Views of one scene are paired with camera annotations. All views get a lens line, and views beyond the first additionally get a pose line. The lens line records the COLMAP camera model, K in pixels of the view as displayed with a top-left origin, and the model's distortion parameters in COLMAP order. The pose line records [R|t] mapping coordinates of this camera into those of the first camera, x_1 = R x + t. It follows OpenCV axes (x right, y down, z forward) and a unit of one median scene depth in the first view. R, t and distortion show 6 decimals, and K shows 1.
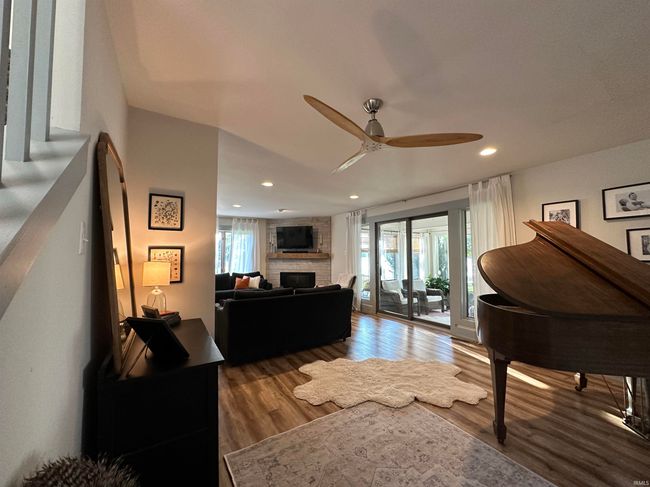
lens RADIAL K [[256.1, 0, 327.1], [0, 256.1, 243.8], [0, 0, 1]] dist [-0.000698, -0.000119]
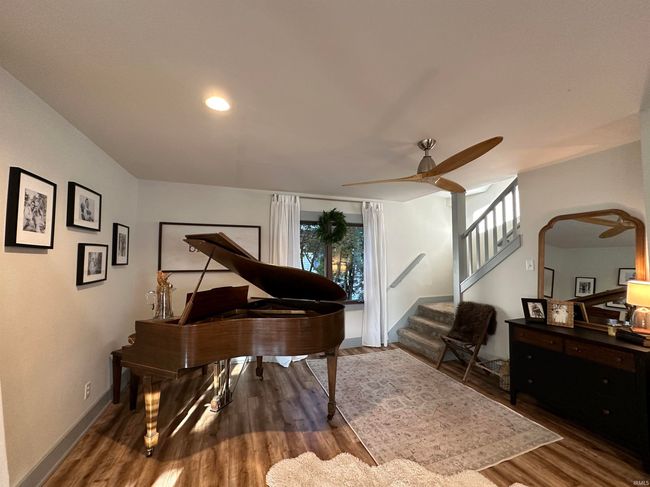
lens RADIAL K [[256.1, 0, 325.2], [0, 256.1, 245.1], [0, 0, 1]] dist [-0.000698, -0.000119]
pose [[-0.978286, 0.010442, 0.206998, 0.117206], [-0.009160, 0.995576, -0.093512, 0.006204], [-0.207059, -0.093378, -0.973862, 0.646057]]
